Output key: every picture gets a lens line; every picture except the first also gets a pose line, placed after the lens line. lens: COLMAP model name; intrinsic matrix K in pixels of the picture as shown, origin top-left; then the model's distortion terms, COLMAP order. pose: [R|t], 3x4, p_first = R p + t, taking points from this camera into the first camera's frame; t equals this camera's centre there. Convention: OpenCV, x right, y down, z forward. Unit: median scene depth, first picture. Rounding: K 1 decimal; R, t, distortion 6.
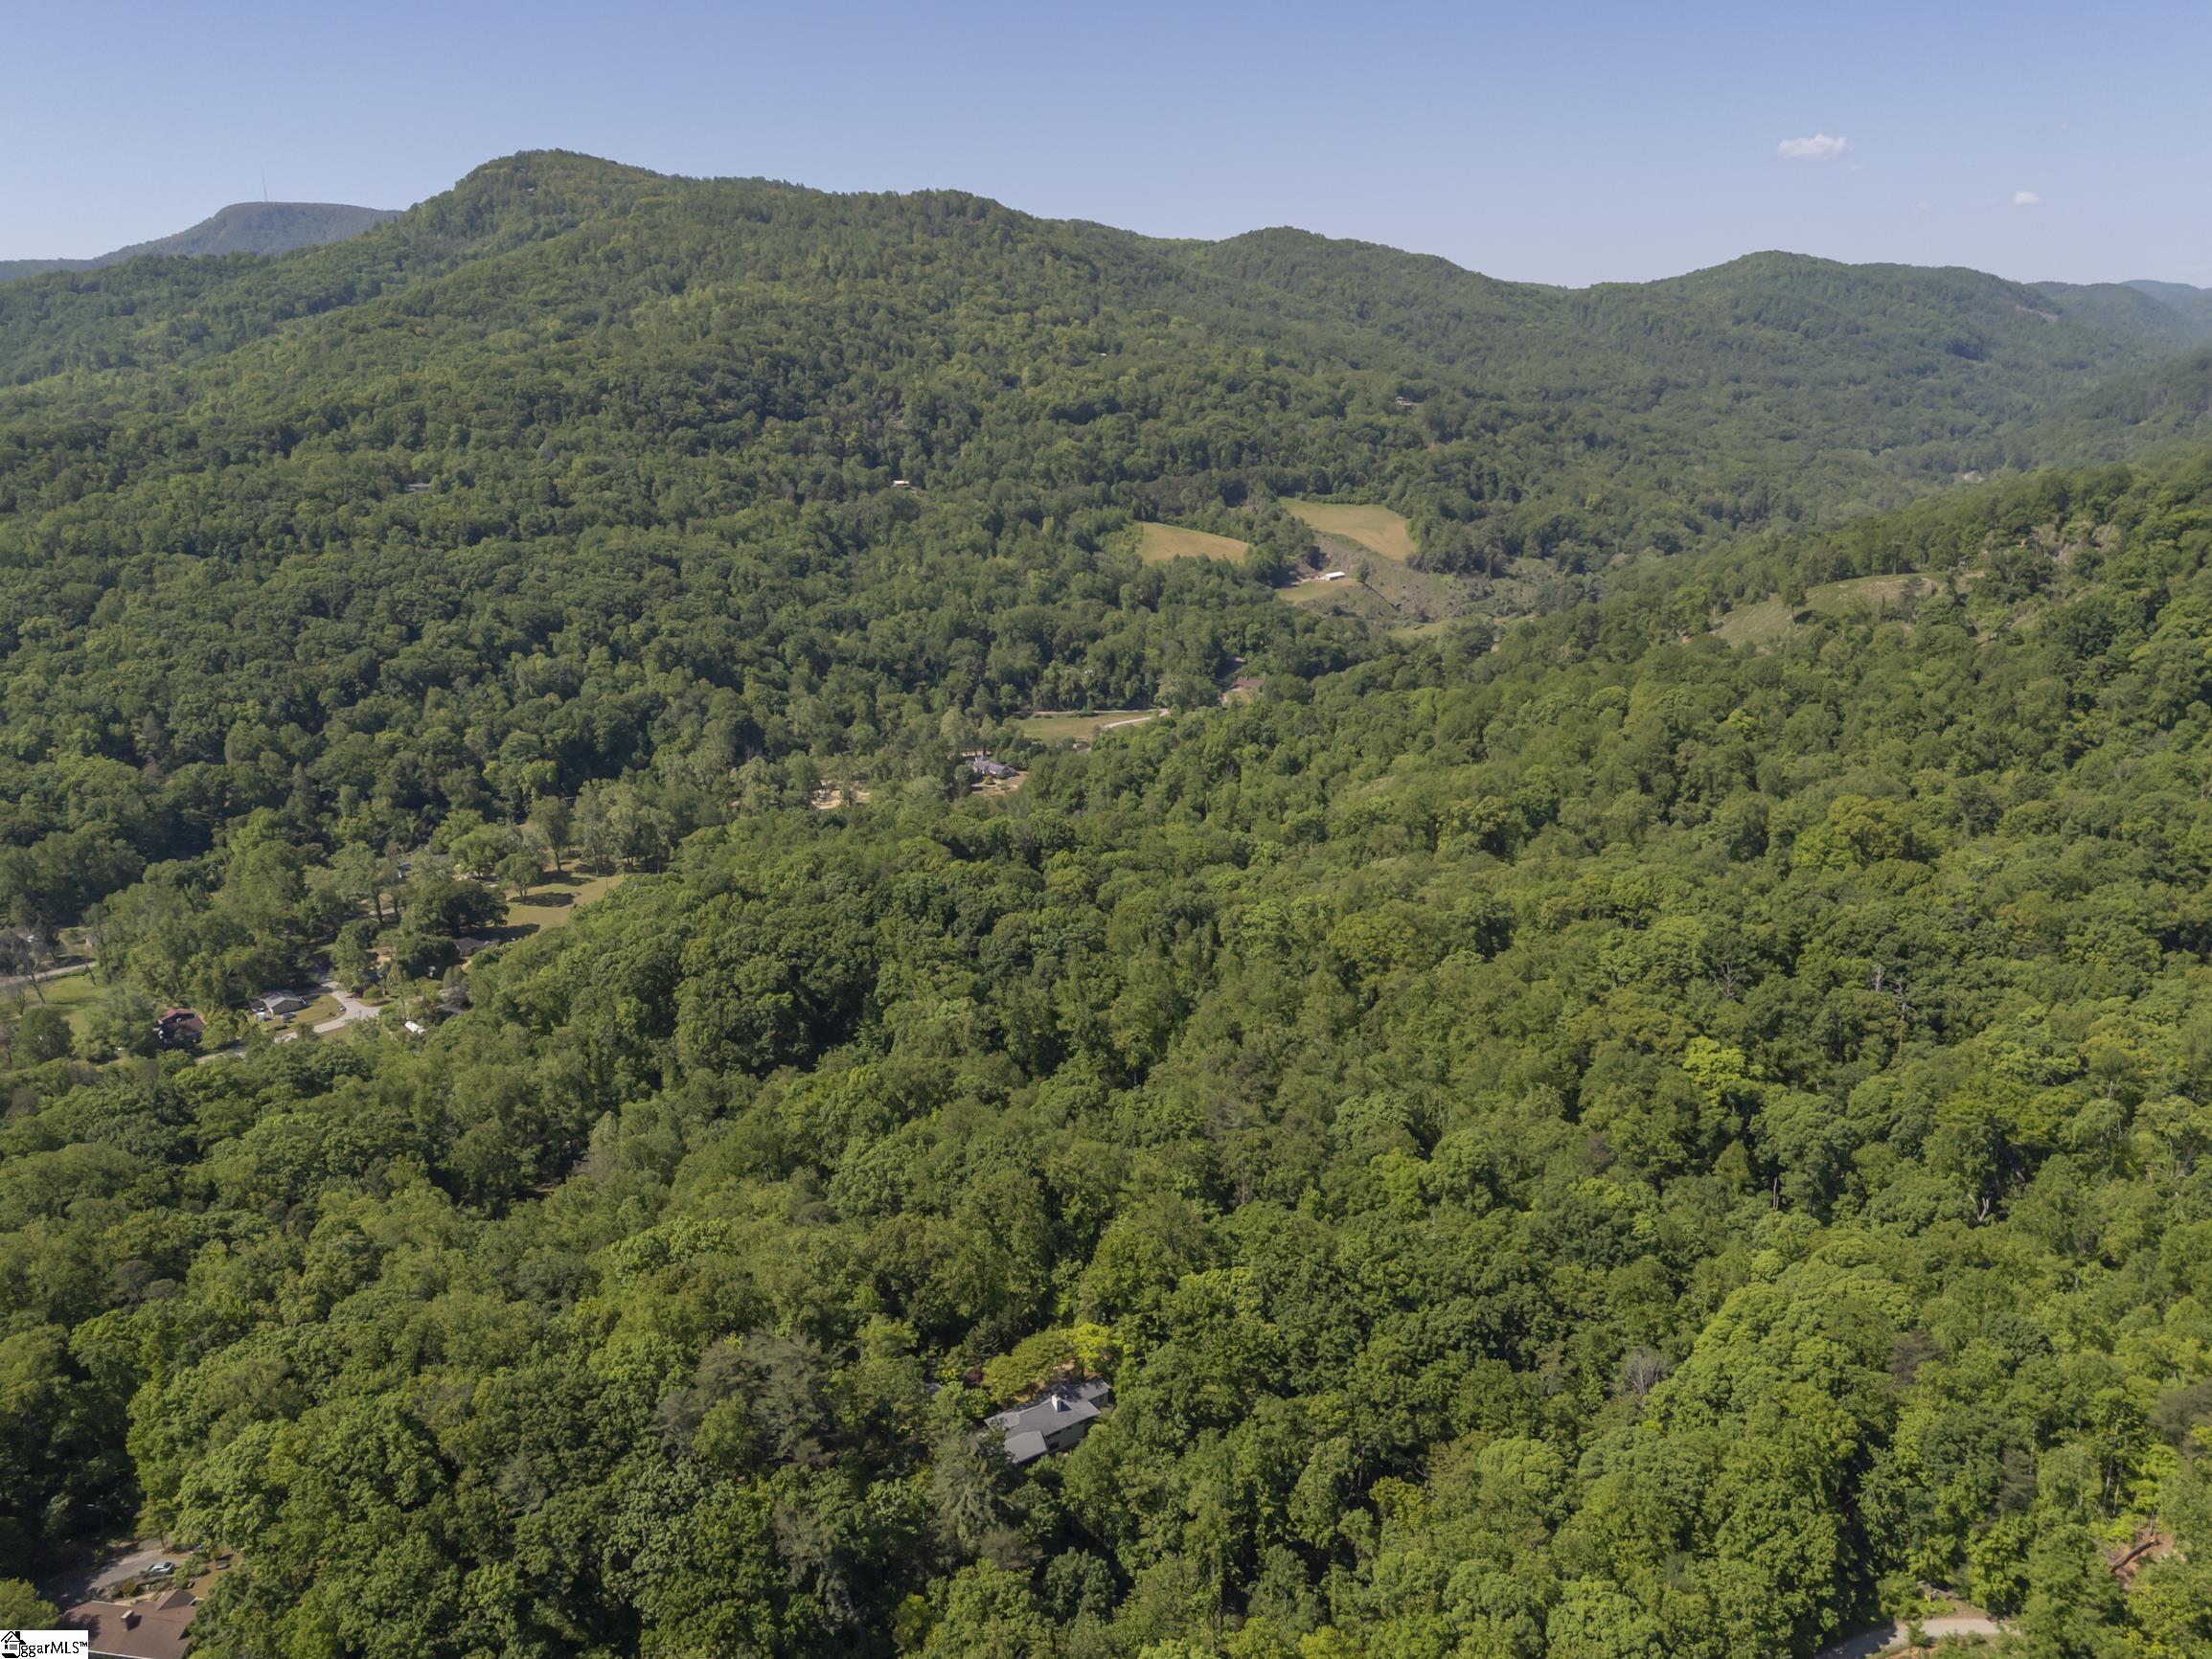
lens RADIAL K [[1623.2, 0, 1106.0], [0, 1623.2, 829.5], [0, 0, 1]] dist [0.080112, -0.053733]
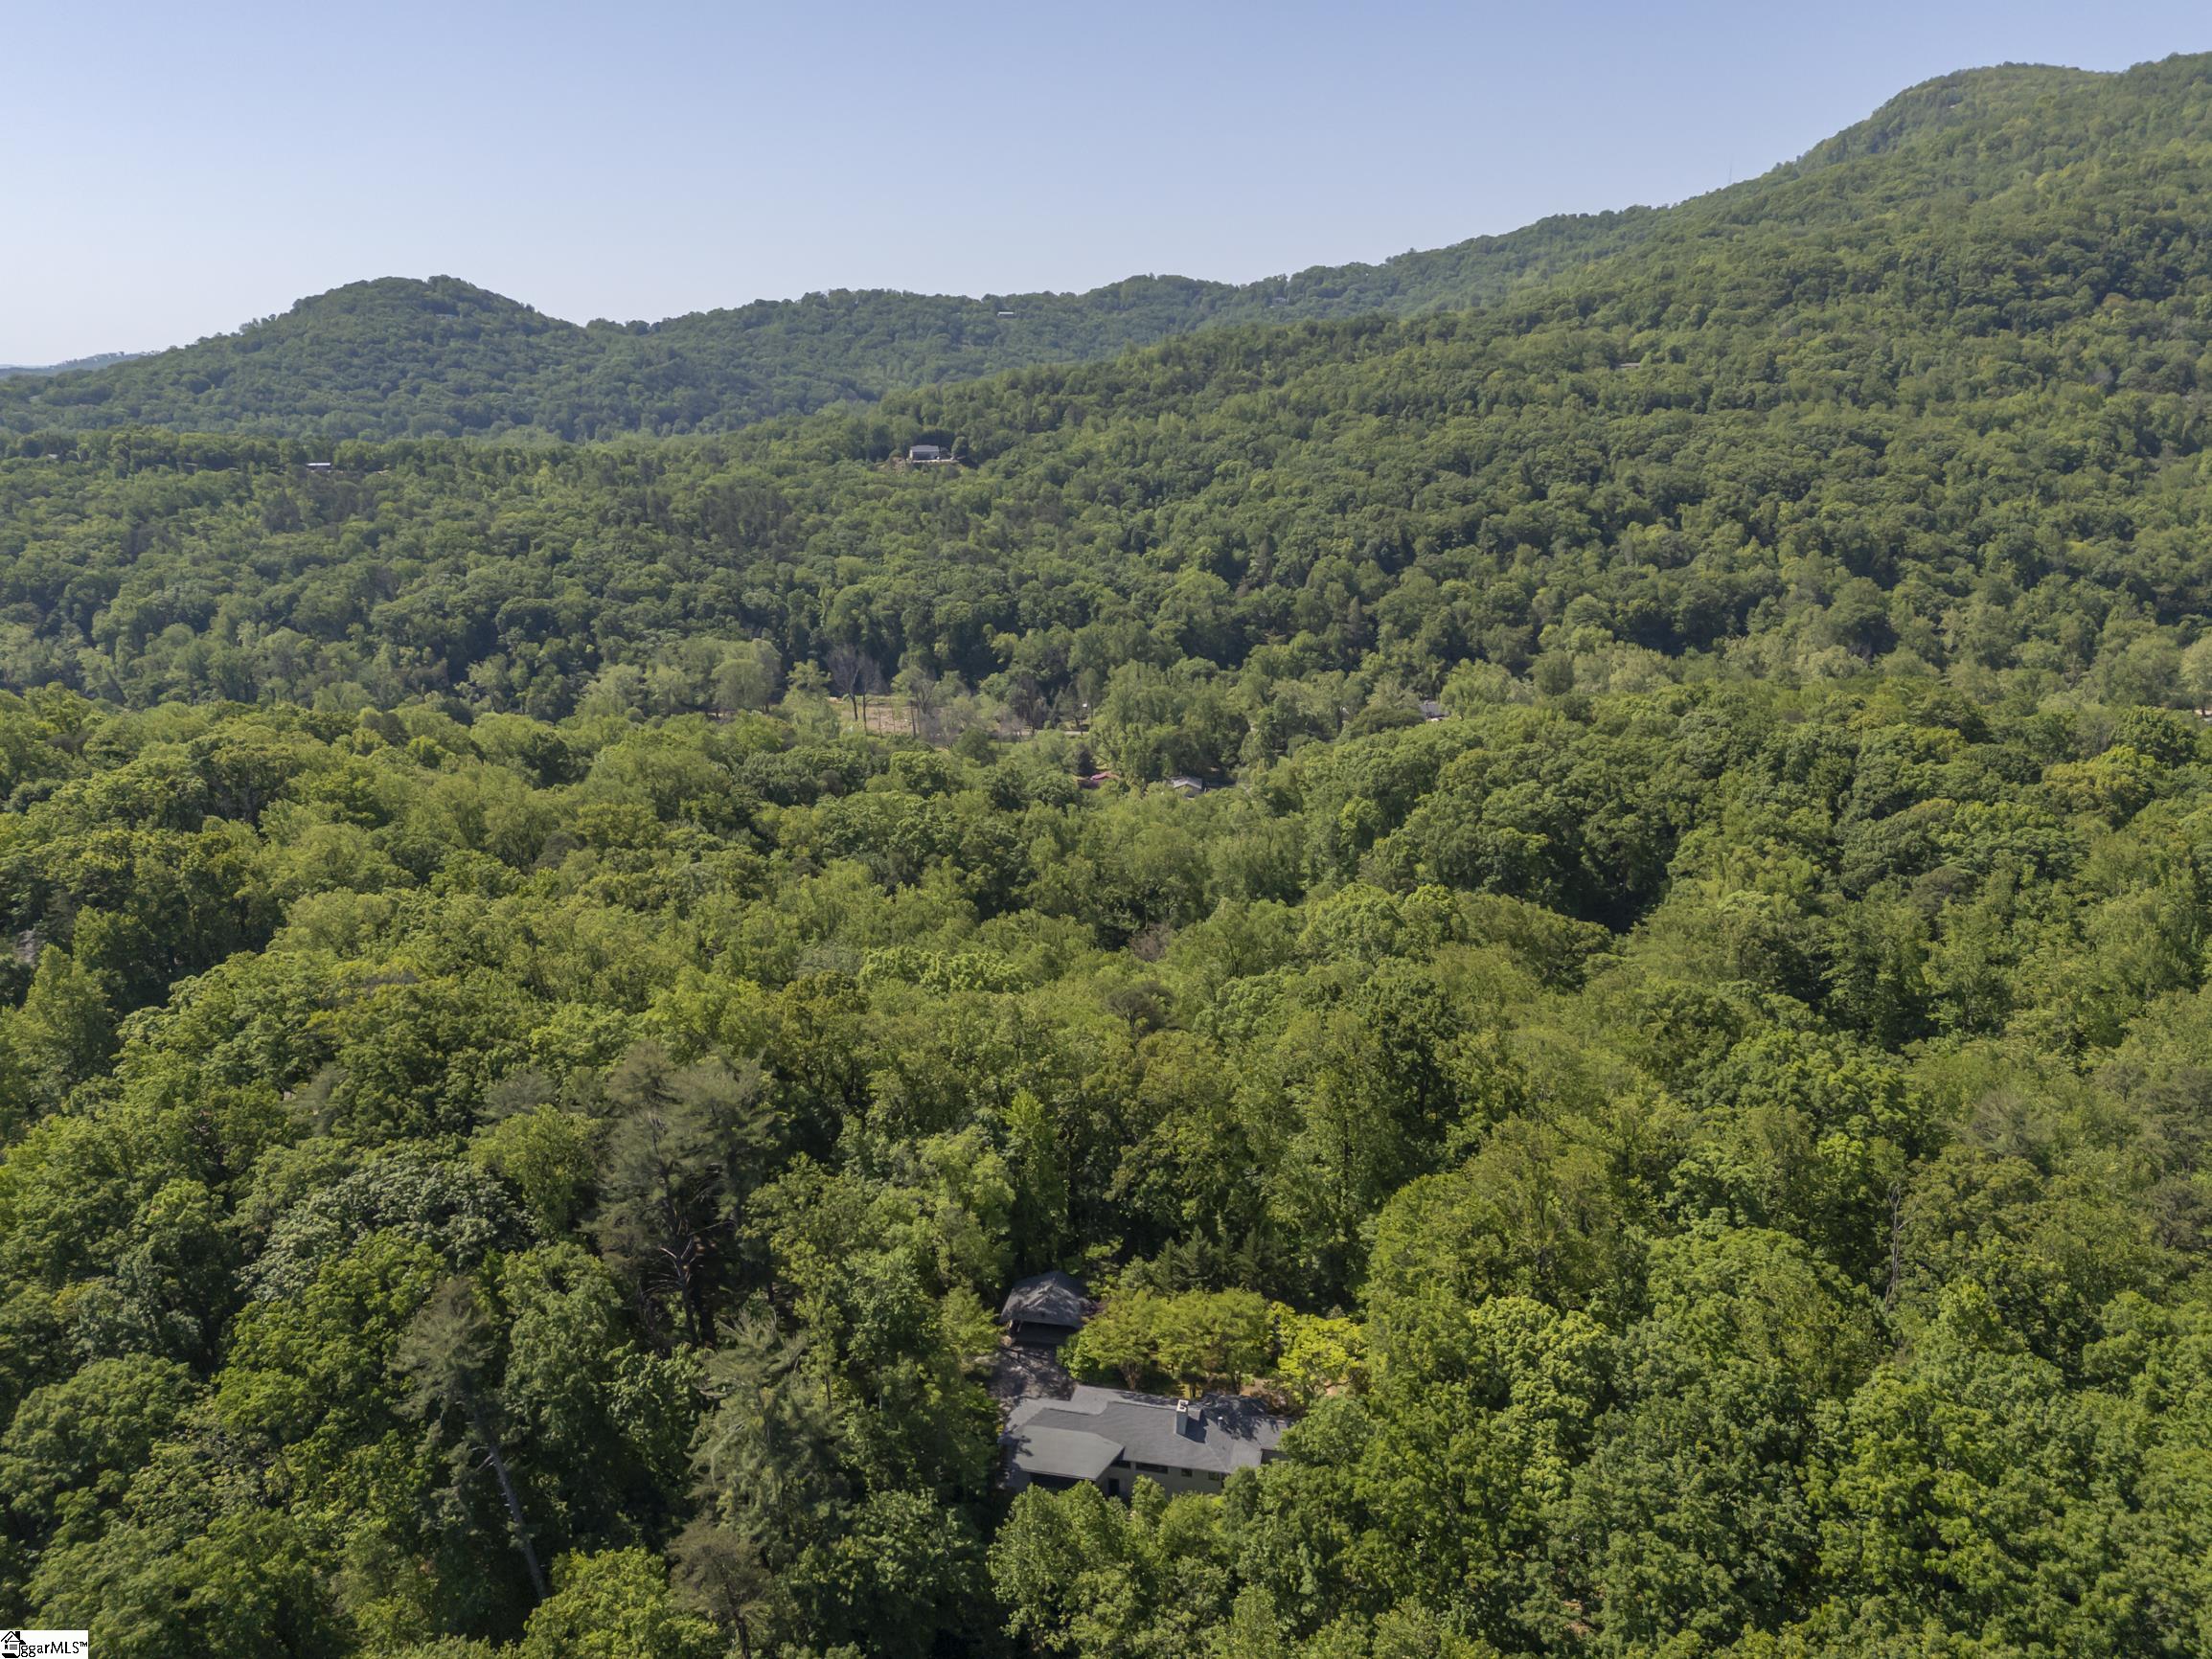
lens RADIAL K [[1623.2, 0, 1106.0], [0, 1623.2, 829.5], [0, 0, 1]] dist [0.080112, -0.053733]
pose [[0.695479, 0.194273, -0.691785, 0.079266], [-0.195745, 0.977569, 0.077739, 0.038494], [0.691370, 0.081347, 0.717907, 0.172039]]
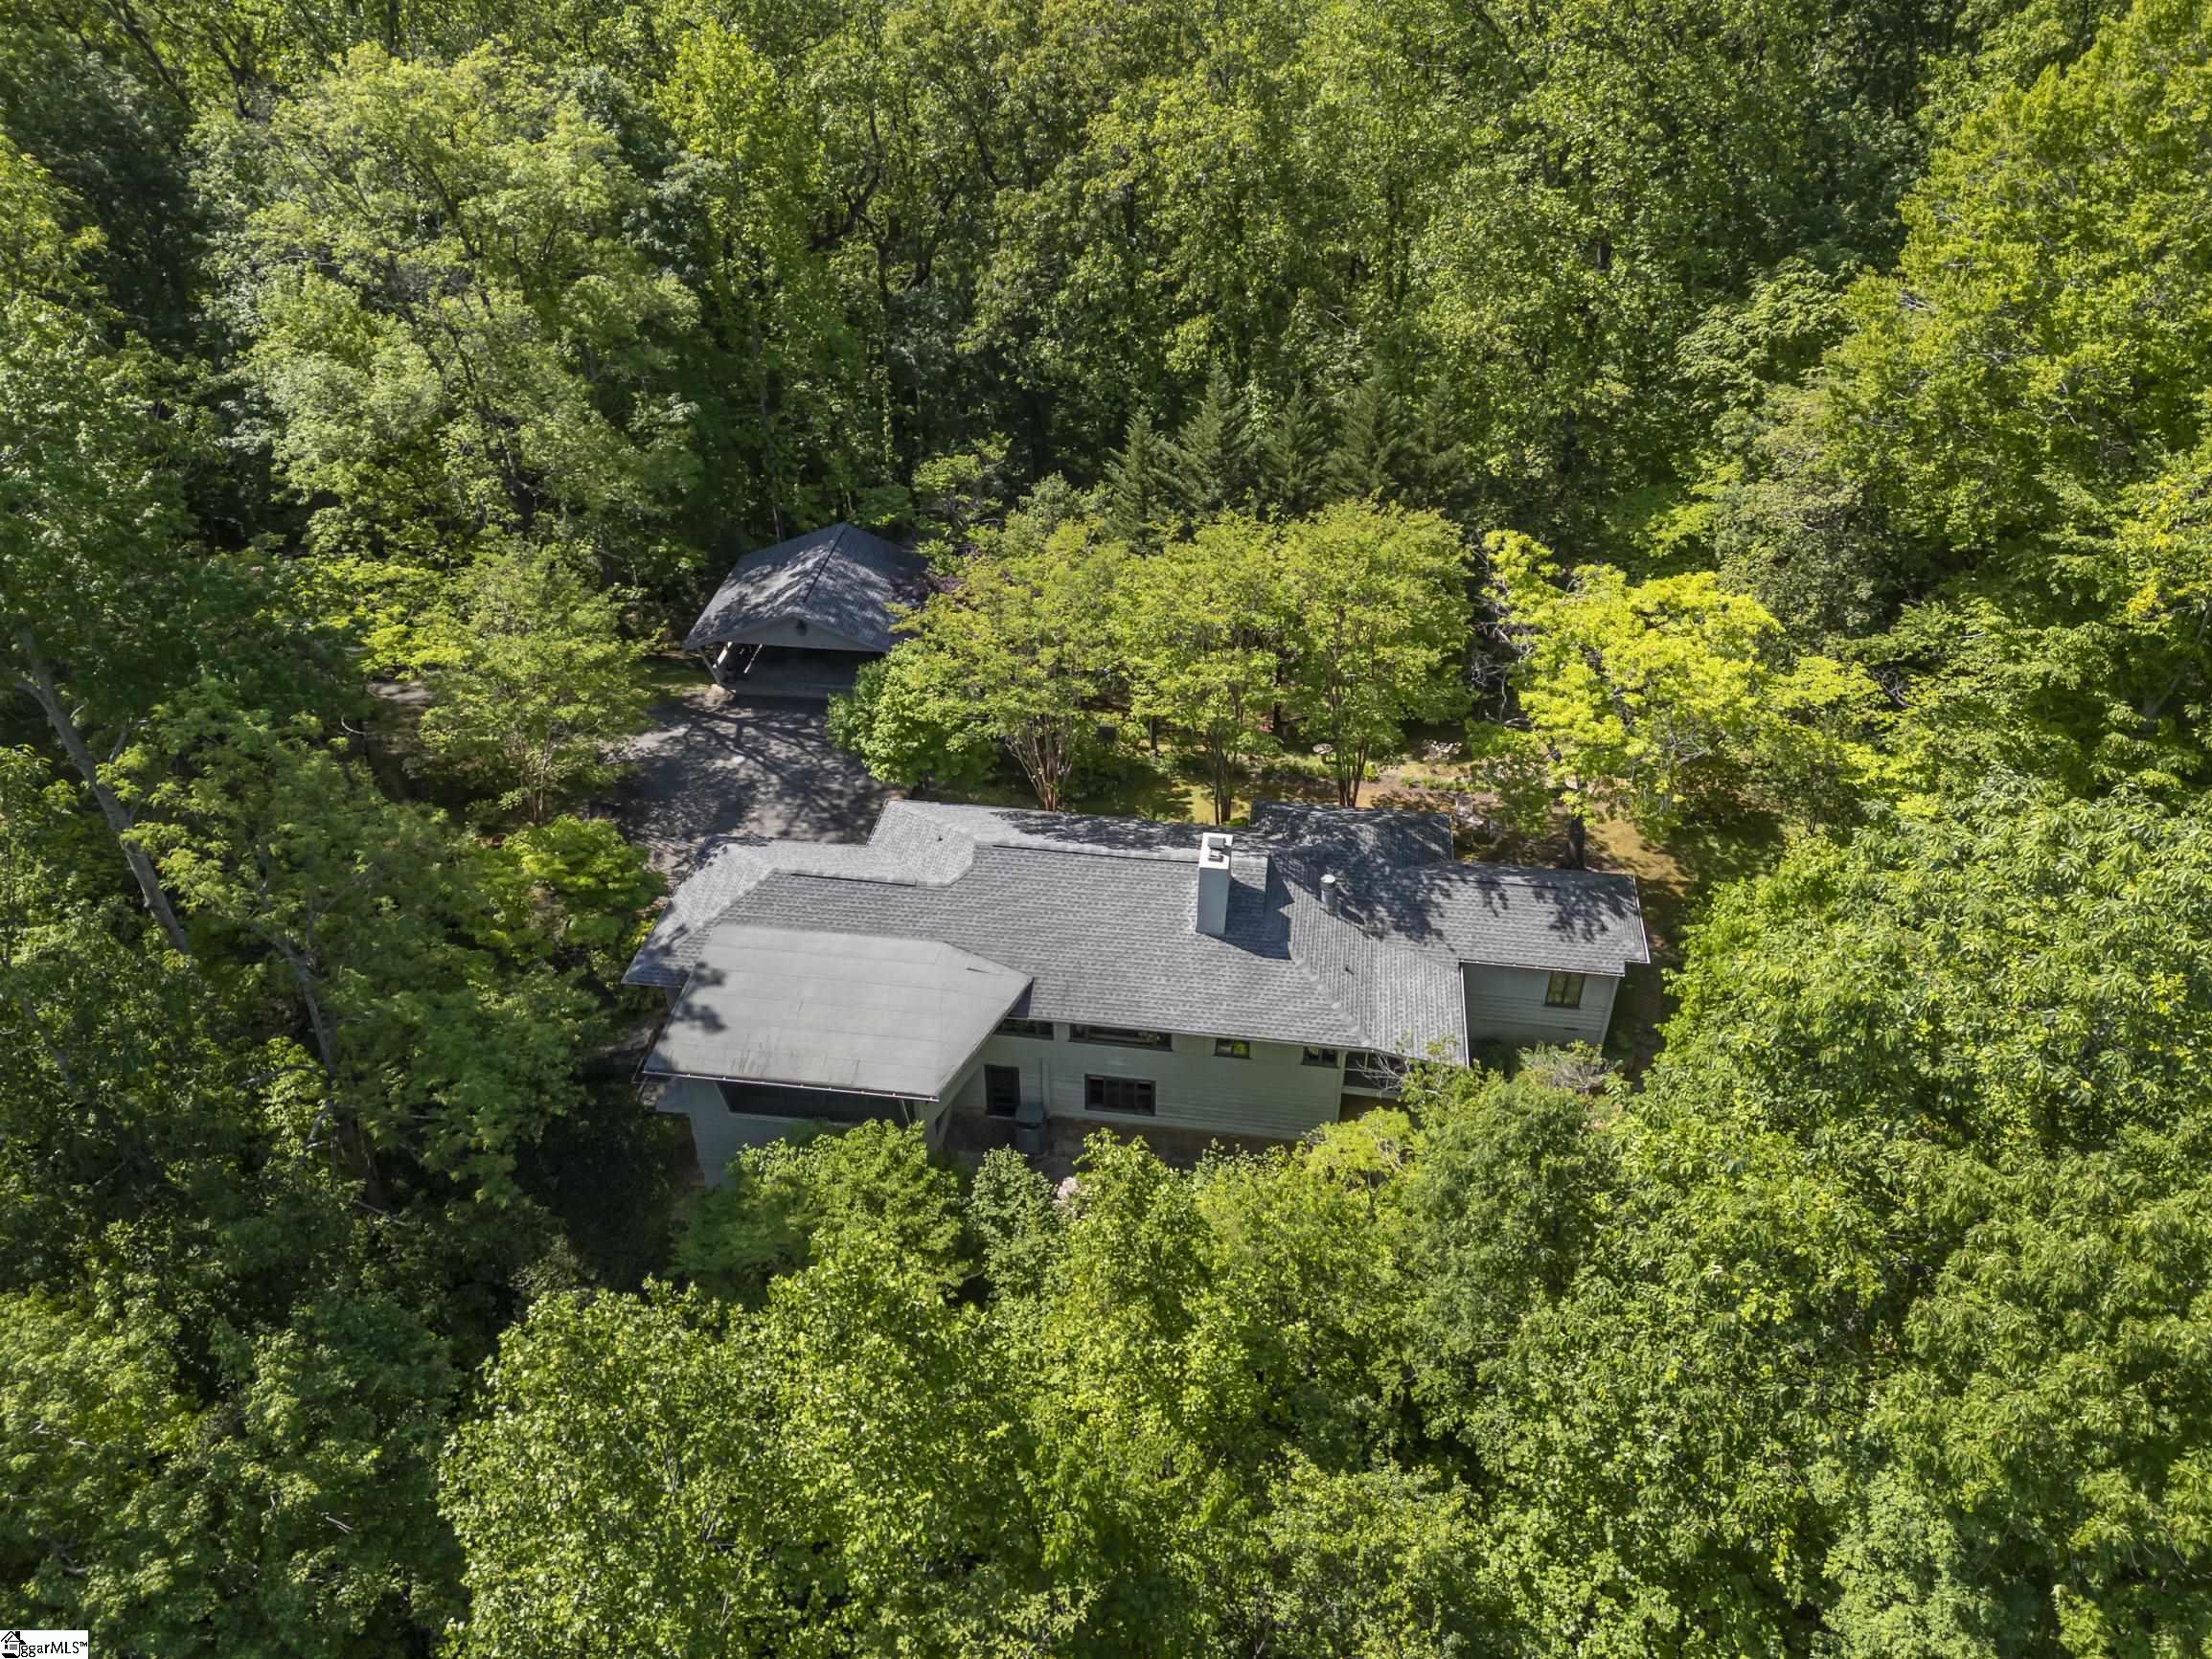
lens RADIAL K [[1623.2, 0, 1106.0], [0, 1623.2, 829.5], [0, 0, 1]] dist [0.080112, -0.053733]
pose [[0.742440, 0.392902, -0.542597, 0.013274], [-0.182891, 0.898061, 0.400047, 0.081838], [0.644464, -0.197775, 0.738614, 0.252720]]
